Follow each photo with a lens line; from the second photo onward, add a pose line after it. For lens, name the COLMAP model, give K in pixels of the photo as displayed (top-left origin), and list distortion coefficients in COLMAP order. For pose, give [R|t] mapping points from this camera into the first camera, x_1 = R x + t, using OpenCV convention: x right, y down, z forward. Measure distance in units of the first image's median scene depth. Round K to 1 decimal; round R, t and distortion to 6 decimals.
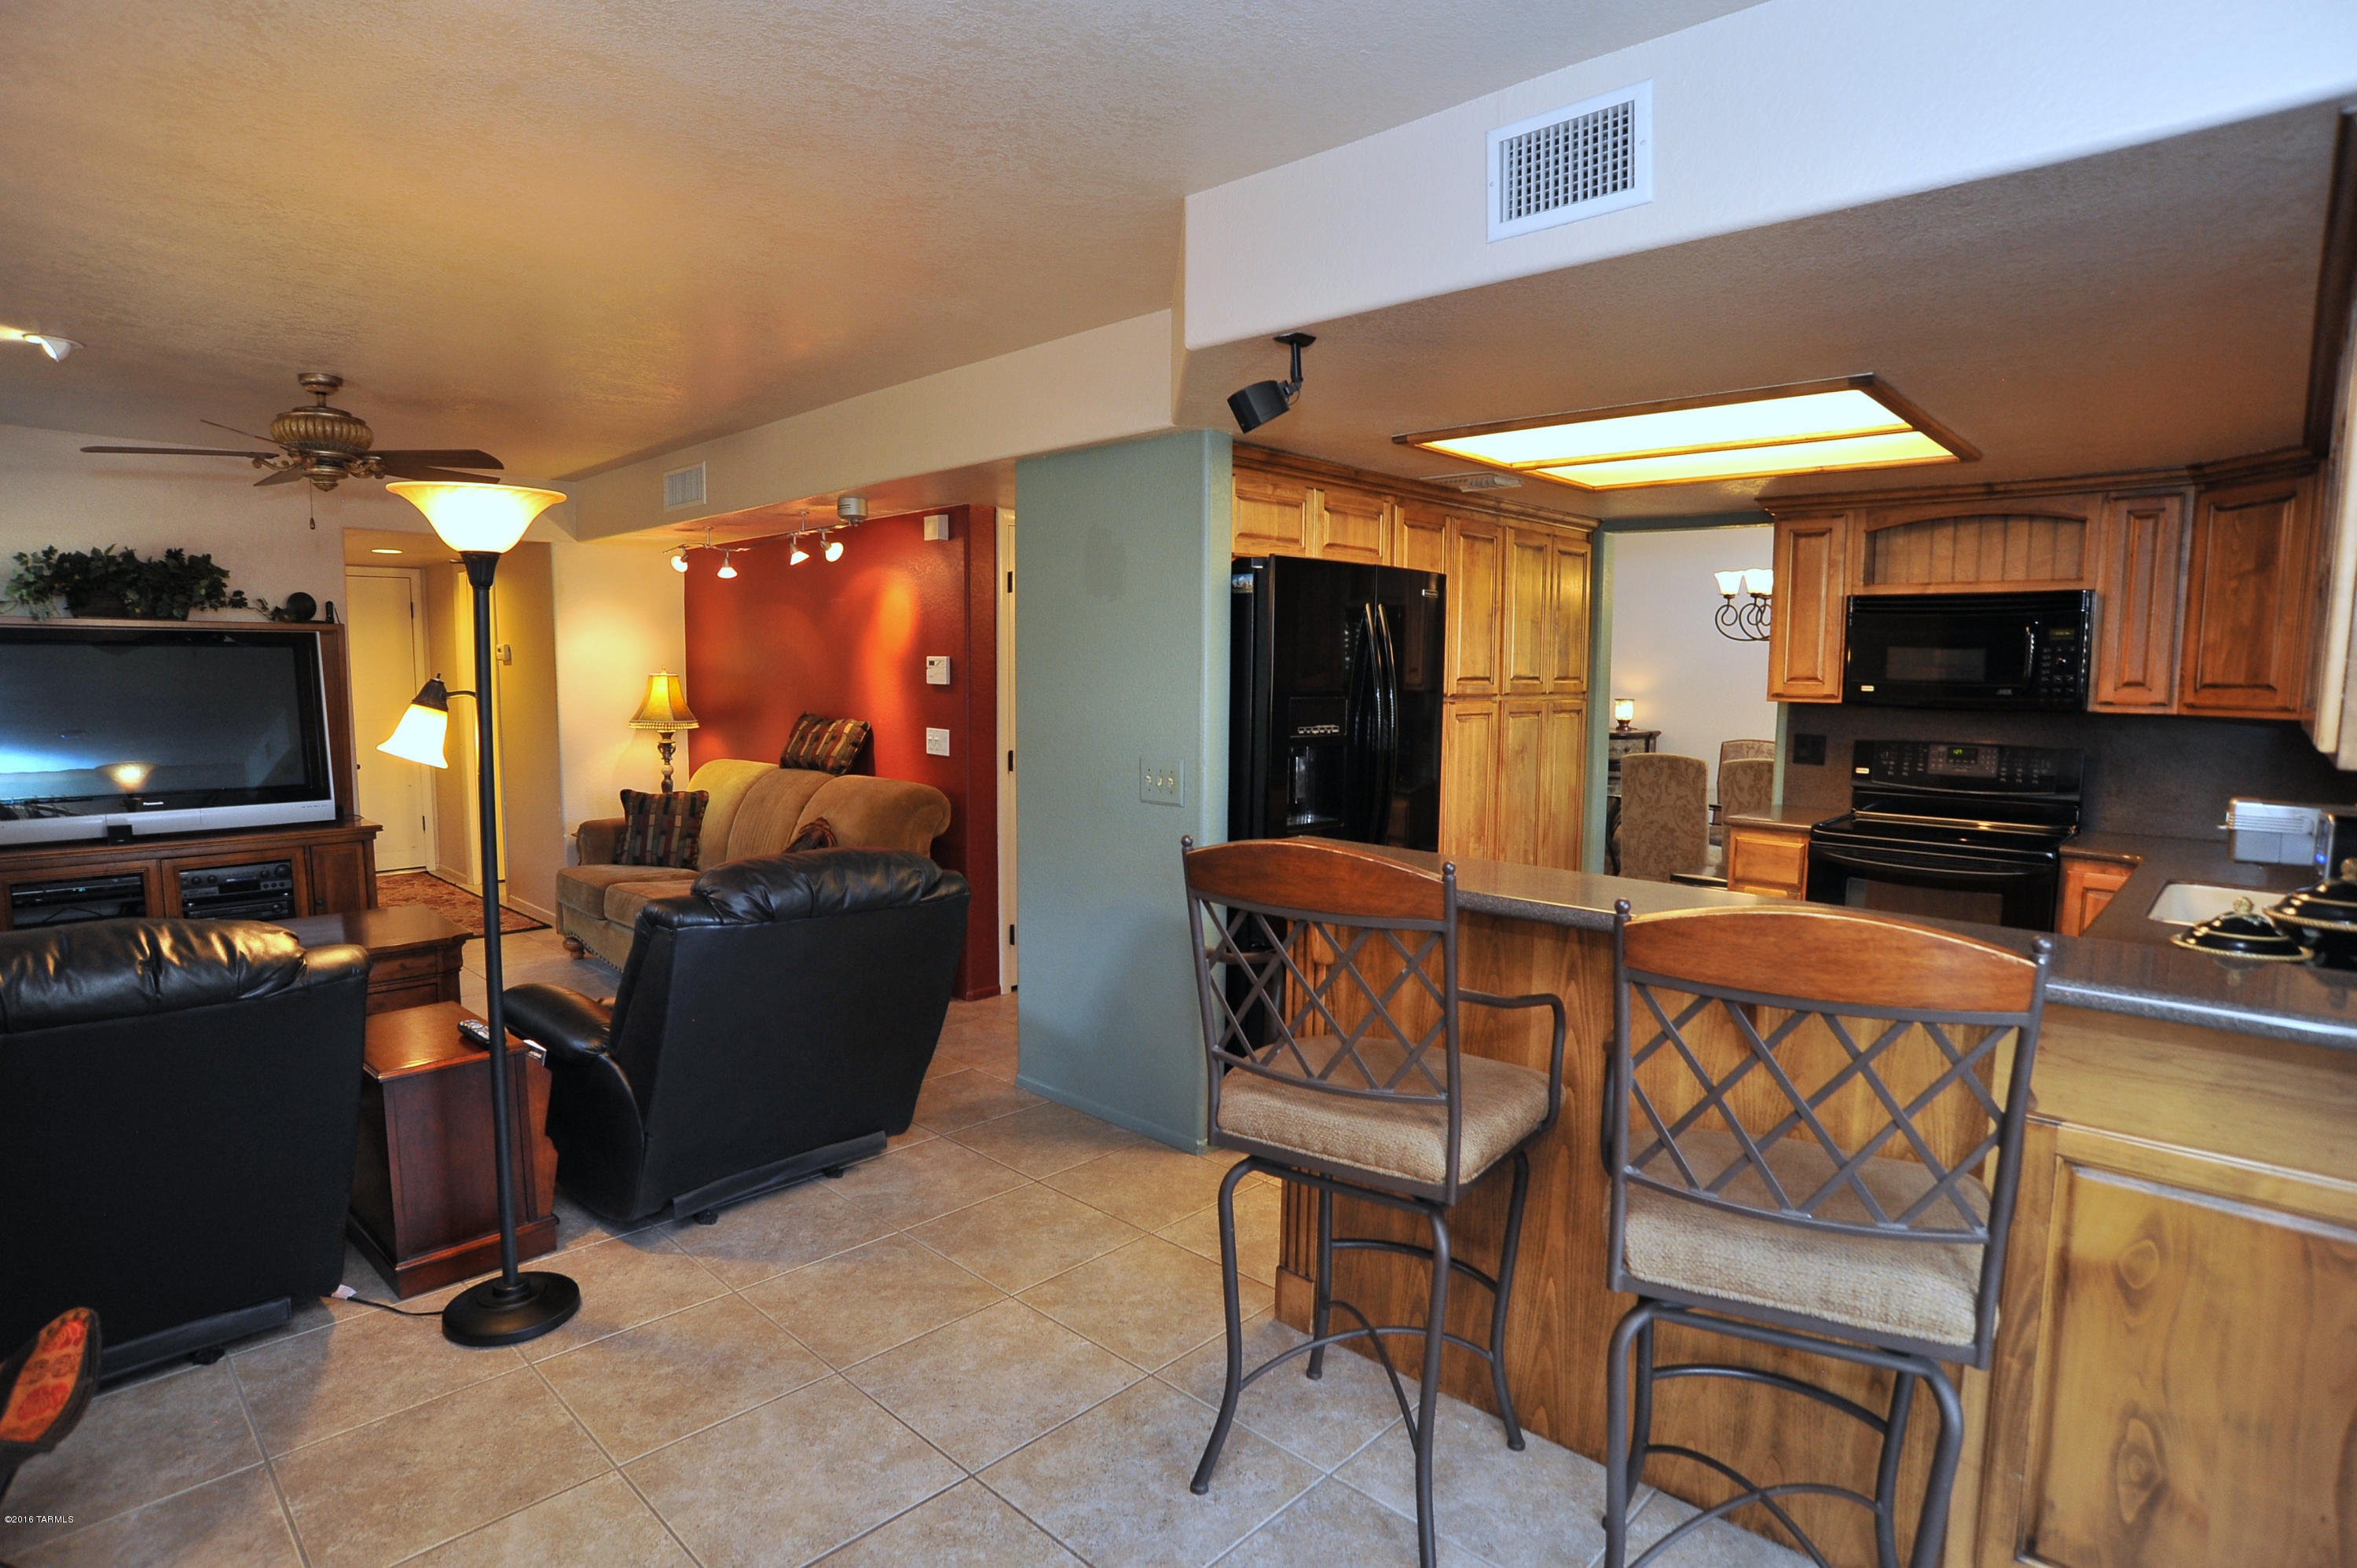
lens RADIAL K [[1237.1, 0, 1178.5], [0, 1237.1, 784.0], [0, 0, 1]] dist [-0.100886, 0.055348]
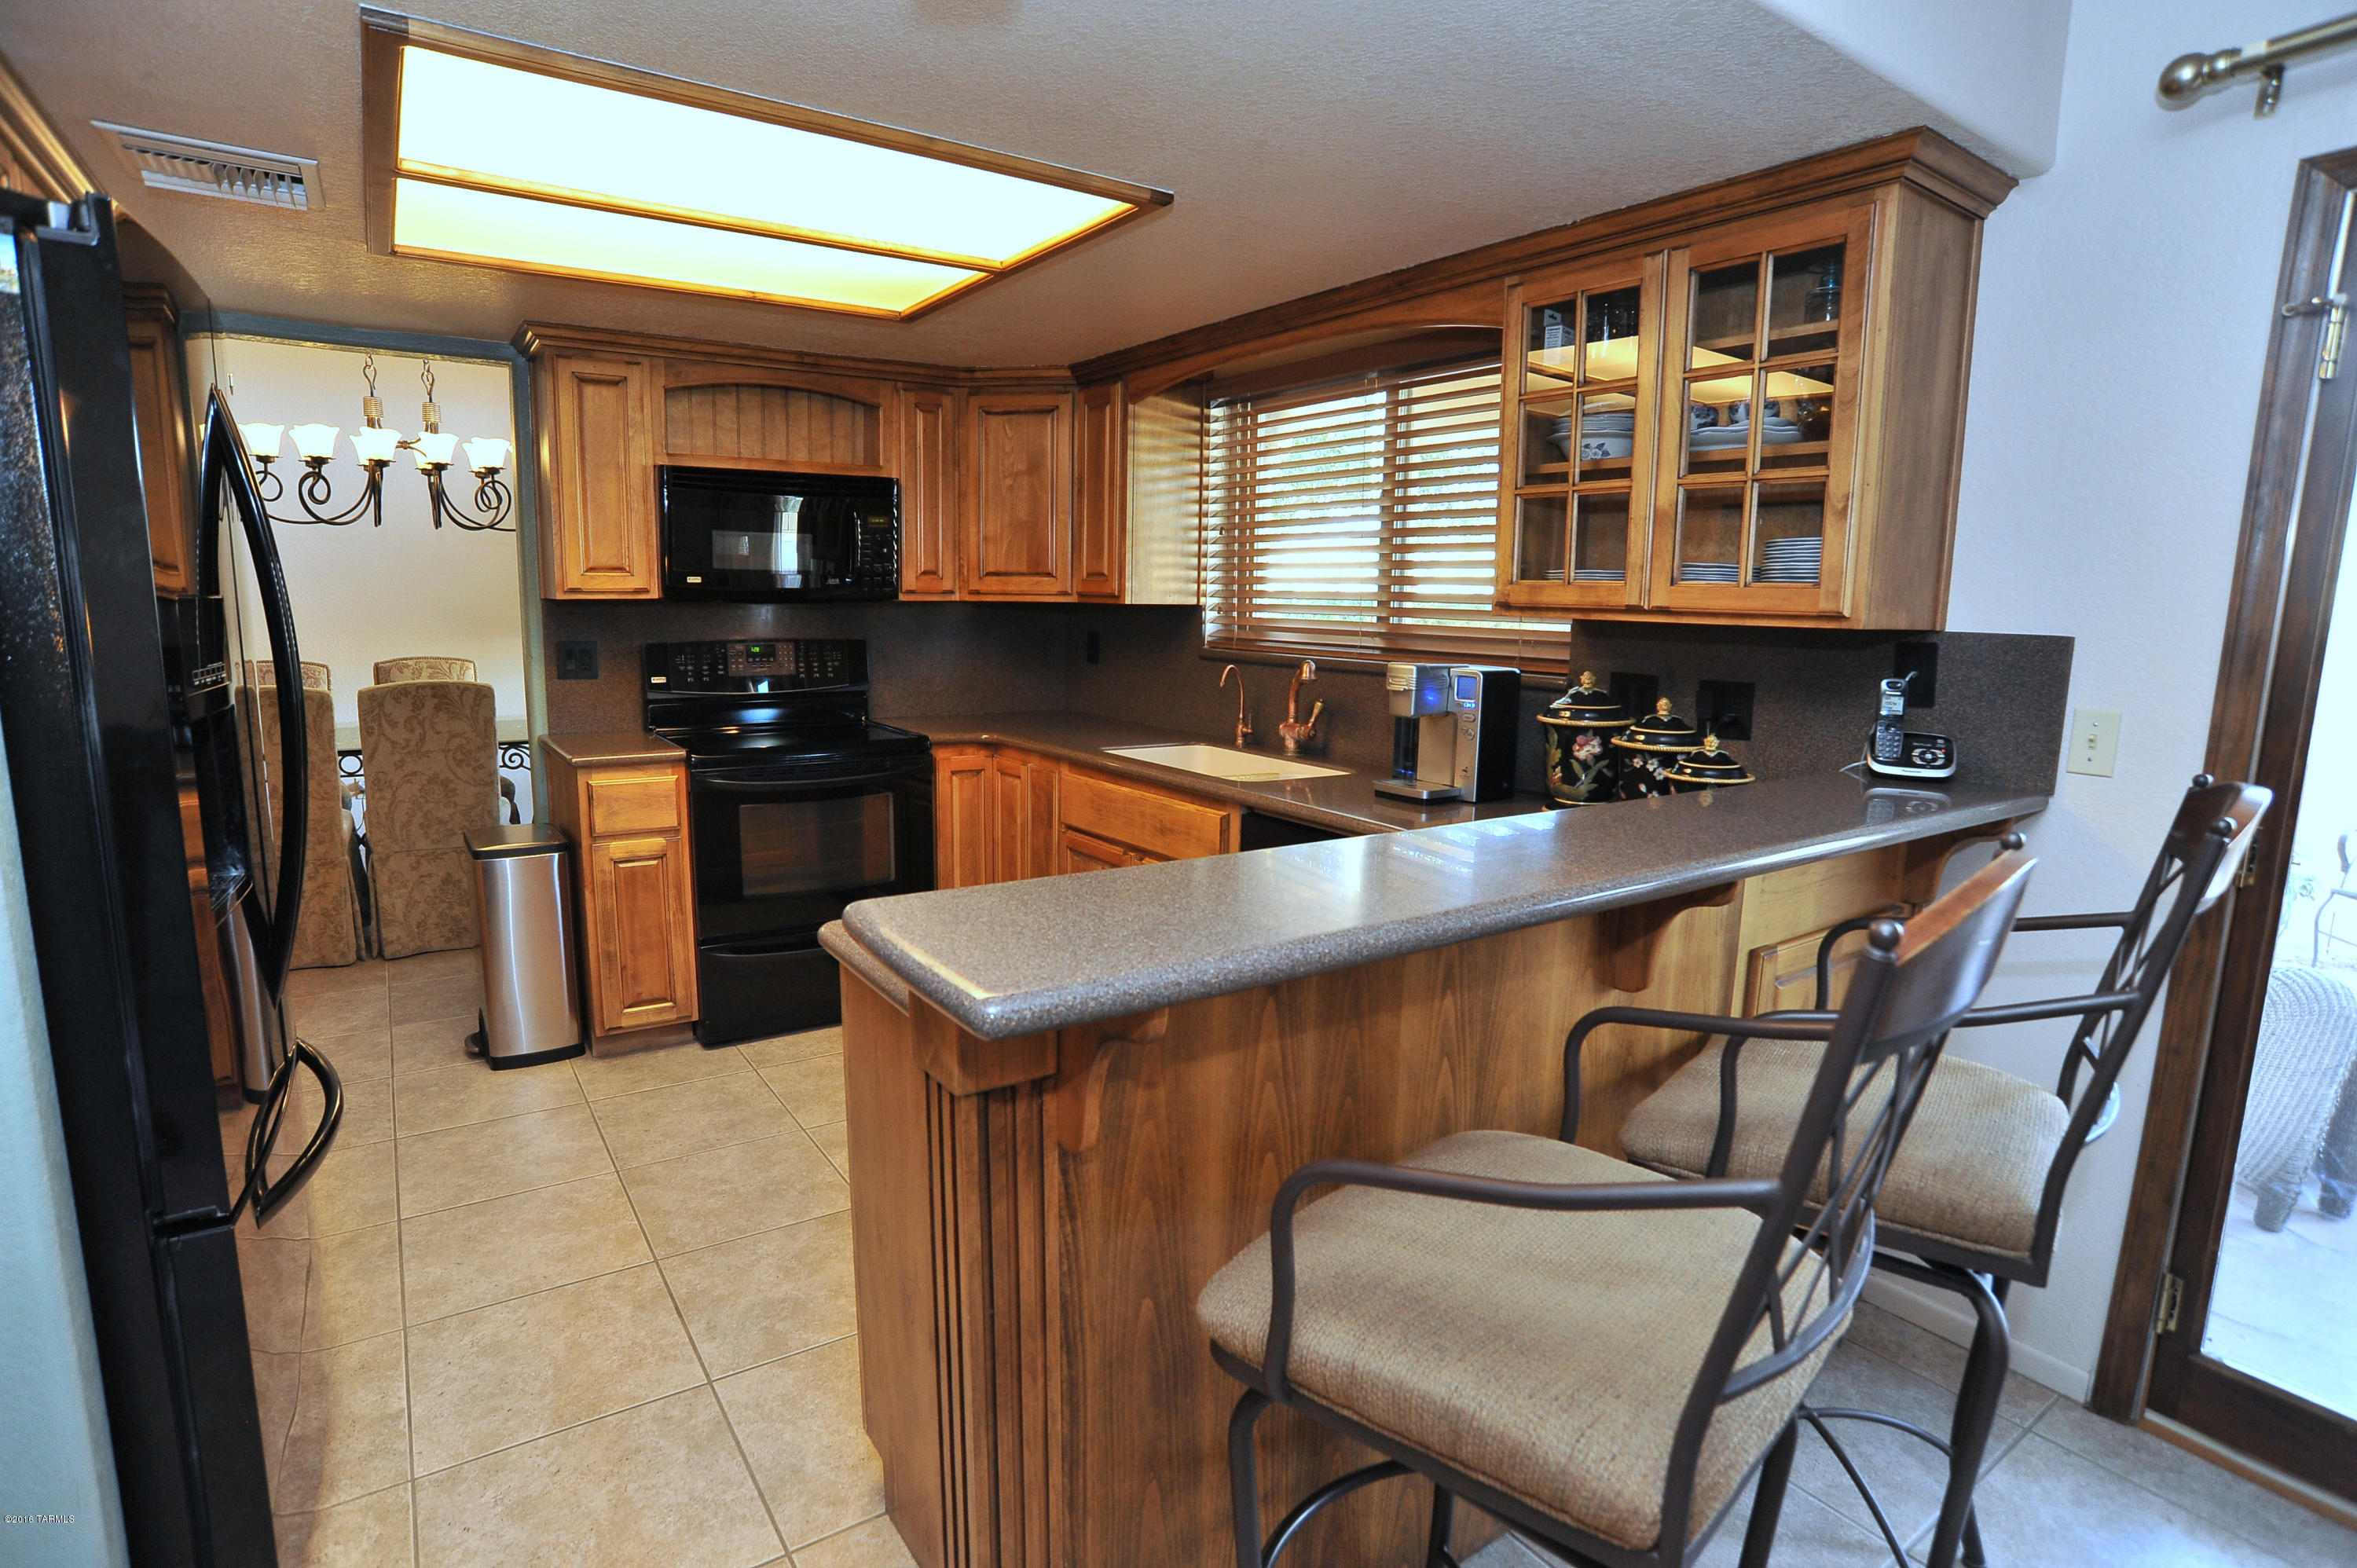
lens RADIAL K [[1202.0, 0, 1178.5], [0, 1202.0, 784.0], [0, 0, 1]] dist [-0.102126, 0.054180]
pose [[0.209797, -0.159627, 0.964627, -0.168345], [0.080741, 0.986042, 0.145610, -0.031831], [-0.974405, 0.047336, 0.219757, 0.498543]]
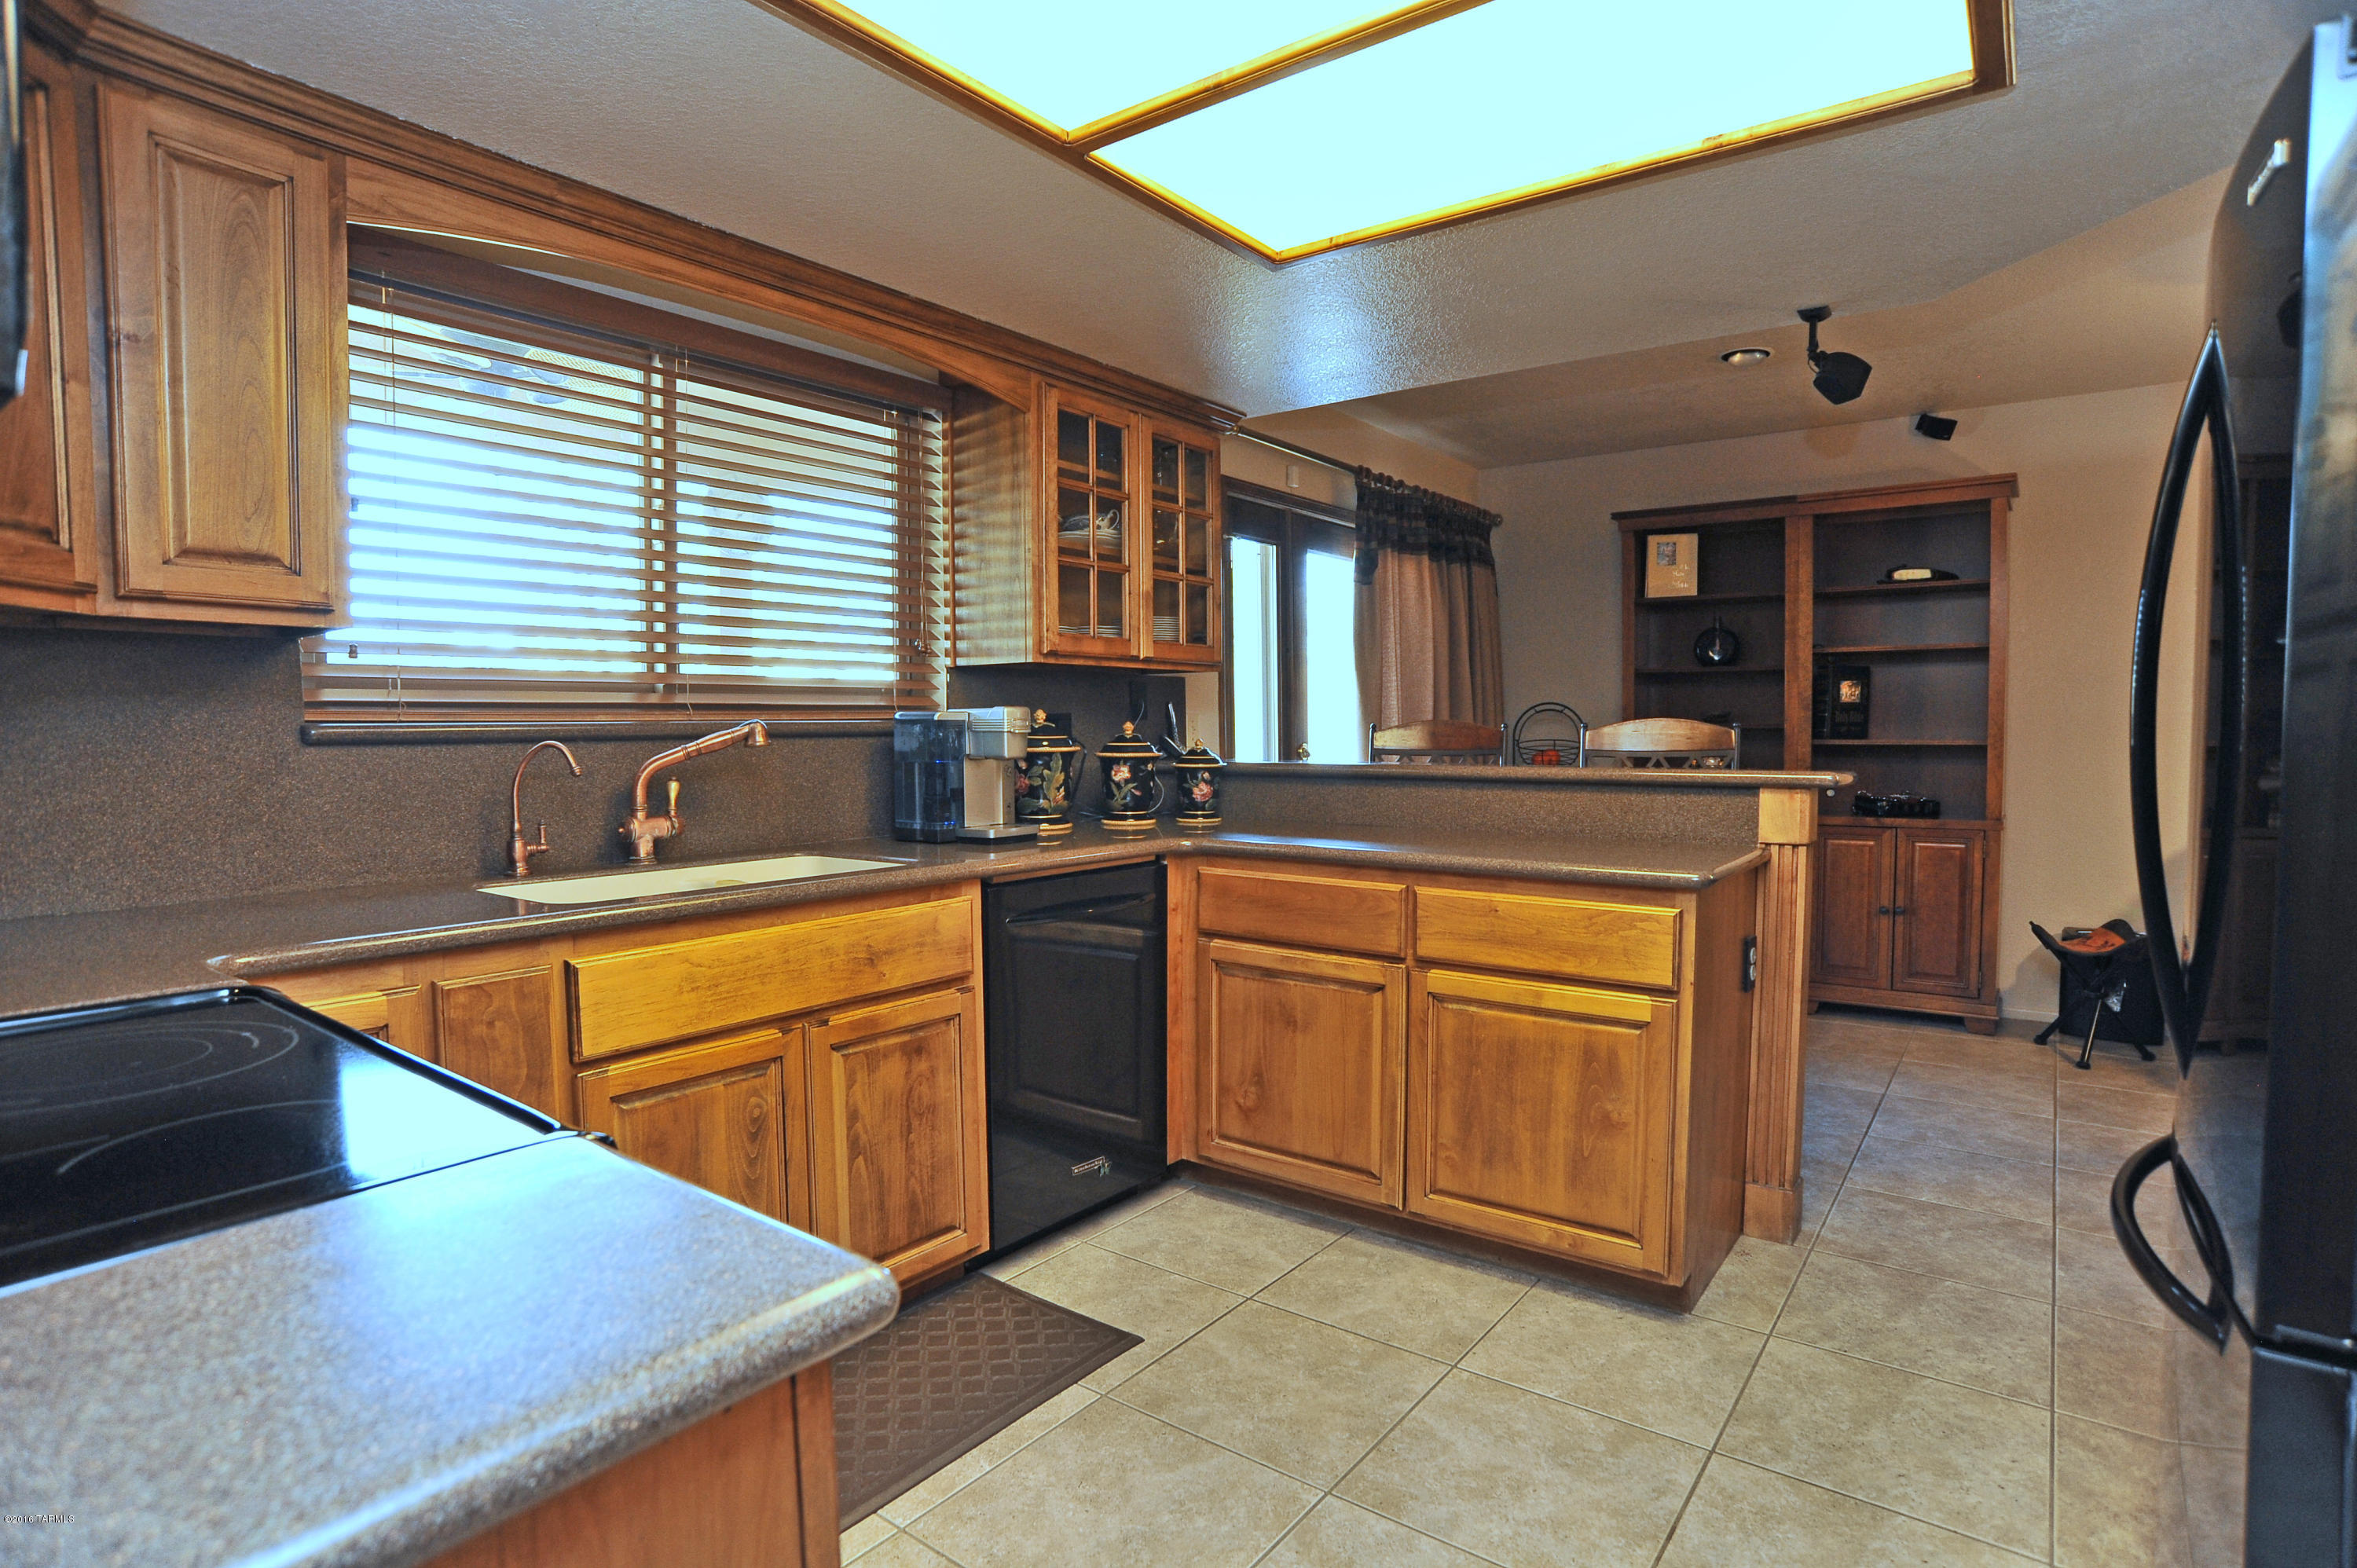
lens RADIAL K [[1195.2, 0, 1179.1], [0, 1195.2, 787.1], [0, 0, 1]] dist [-0.097625, 0.045672]
pose [[-0.994431, -0.000130, -0.105390, 0.444252], [-0.015806, 0.988873, 0.147919, -0.046791], [0.104198, 0.148761, -0.983368, 1.157299]]
